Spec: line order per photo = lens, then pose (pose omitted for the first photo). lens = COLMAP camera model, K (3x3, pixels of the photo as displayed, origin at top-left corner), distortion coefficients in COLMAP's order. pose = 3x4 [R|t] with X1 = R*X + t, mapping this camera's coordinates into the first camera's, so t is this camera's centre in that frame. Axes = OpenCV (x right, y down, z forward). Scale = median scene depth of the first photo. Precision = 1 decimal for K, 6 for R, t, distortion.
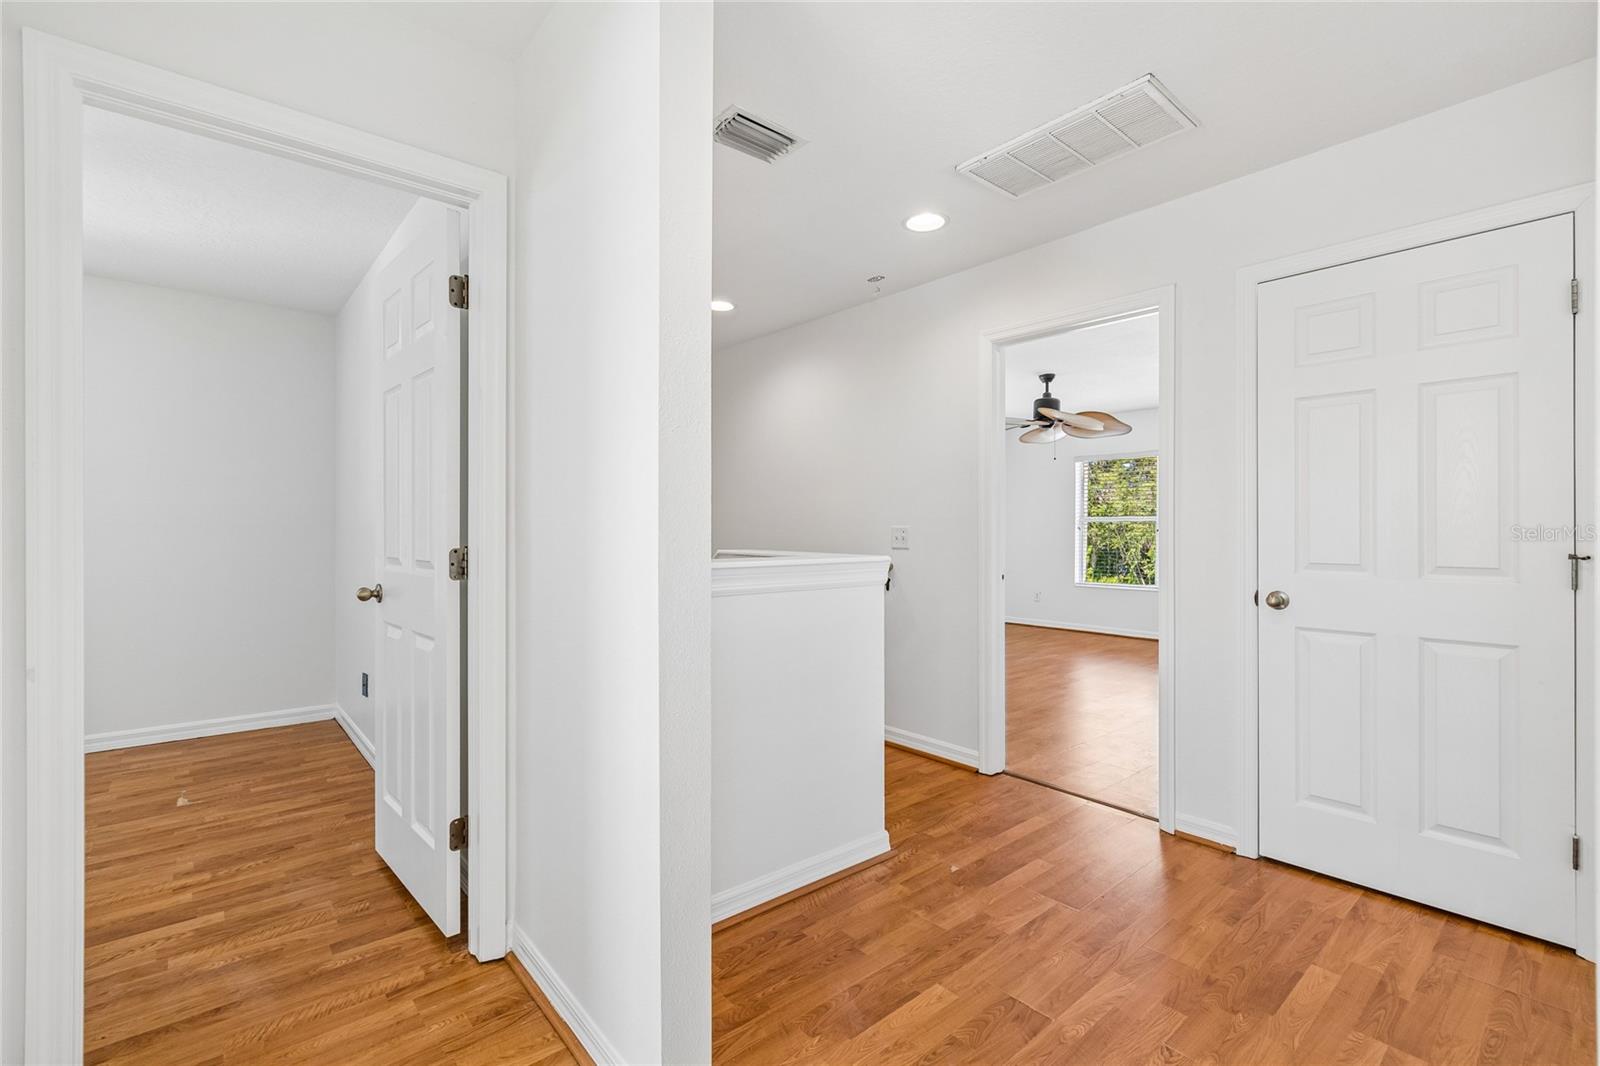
lens RADIAL K [[712.6, 0, 787.6], [0, 712.6, 532.7], [0, 0, 1]] dist [0.001610, -0.000633]
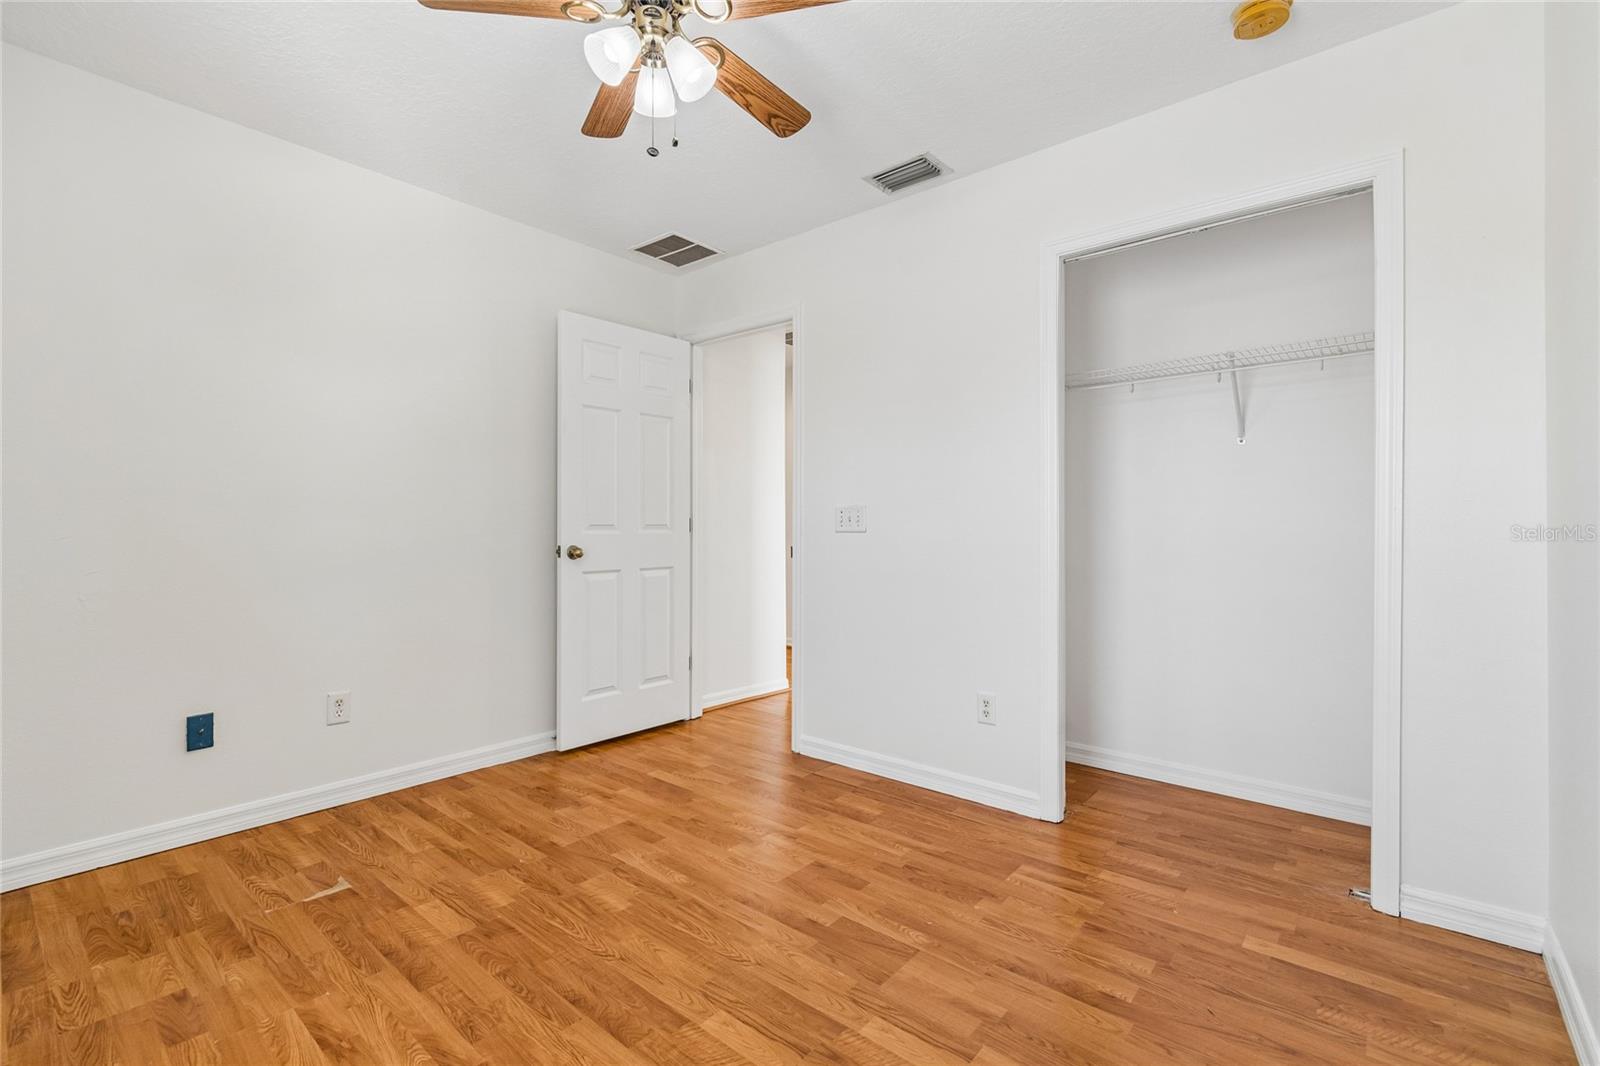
lens RADIAL K [[712.6, 0, 798.5], [0, 712.6, 529.6], [0, 0, 1]] dist [0.001610, -0.000633]
pose [[-0.169317, -0.001407, 0.985561, -1.631209], [-0.002809, 0.999996, 0.000945, 0.021623], [-0.985558, -0.002608, -0.169320, 0.674099]]
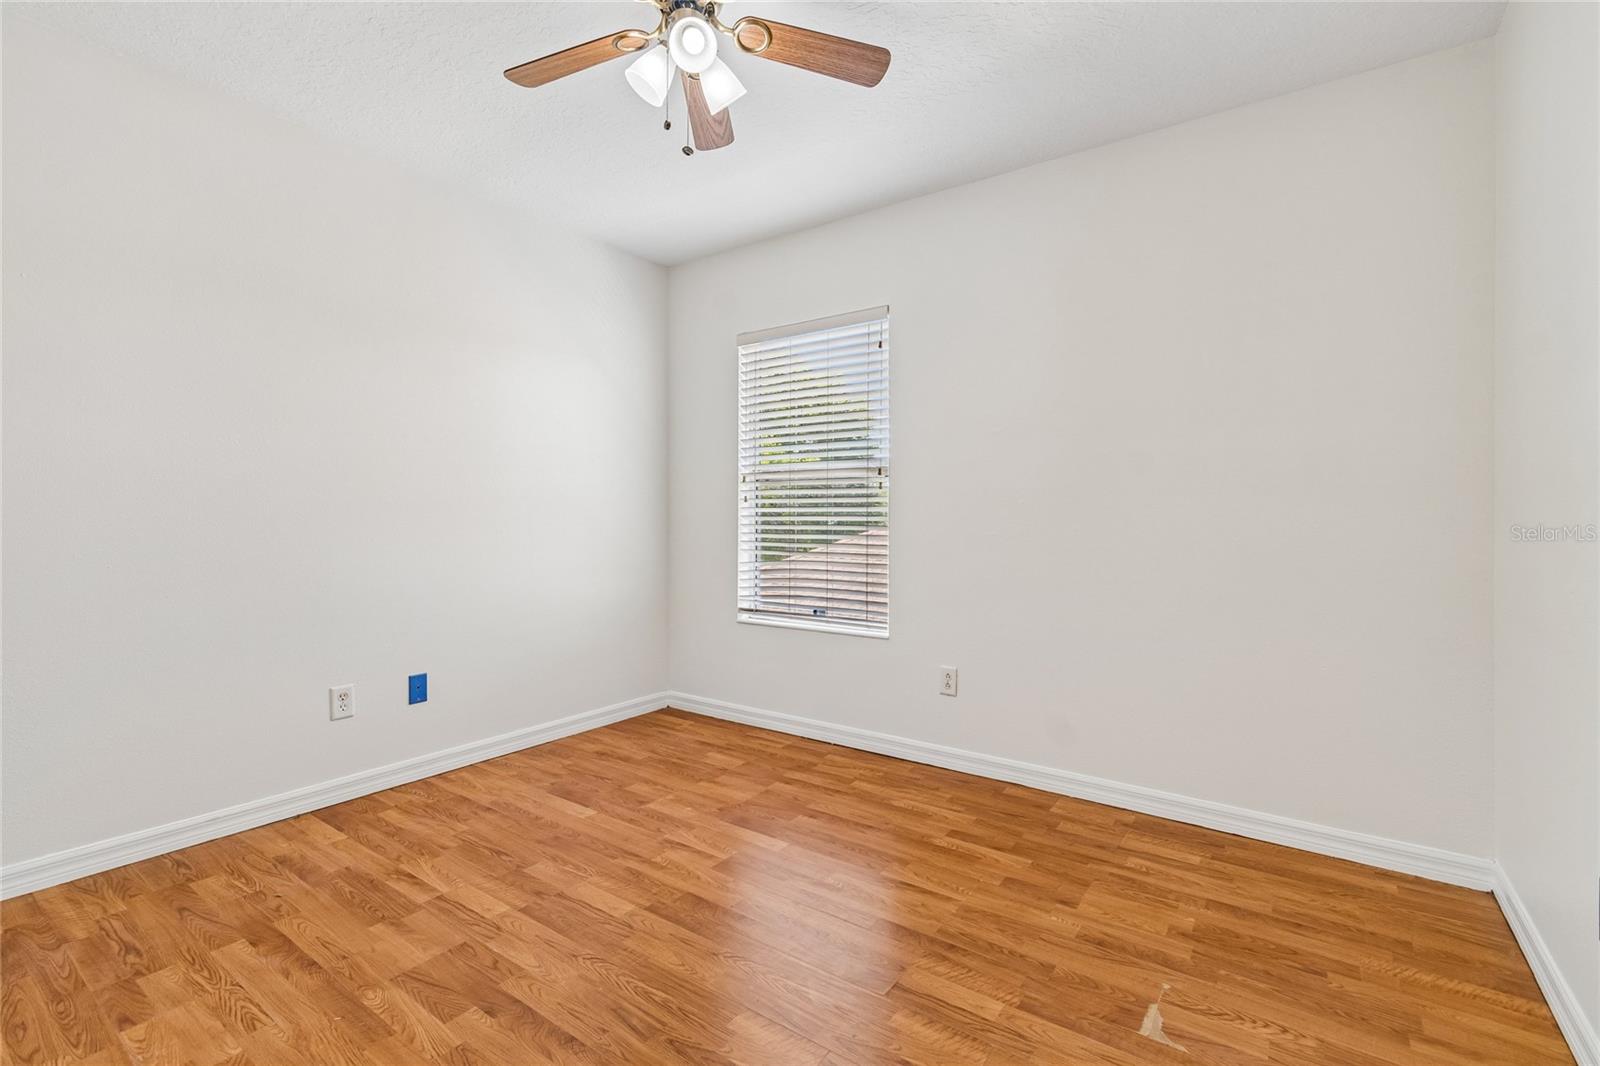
lens RADIAL K [[712.6, 0, 798.8], [0, 712.6, 526.7], [0, 0, 1]] dist [0.001610, -0.000633]
pose [[0.249508, 0.015735, -0.968245, -0.431866], [-0.005237, 0.999875, 0.014900, 0.019302], [0.968359, 0.001353, 0.249559, 0.636881]]
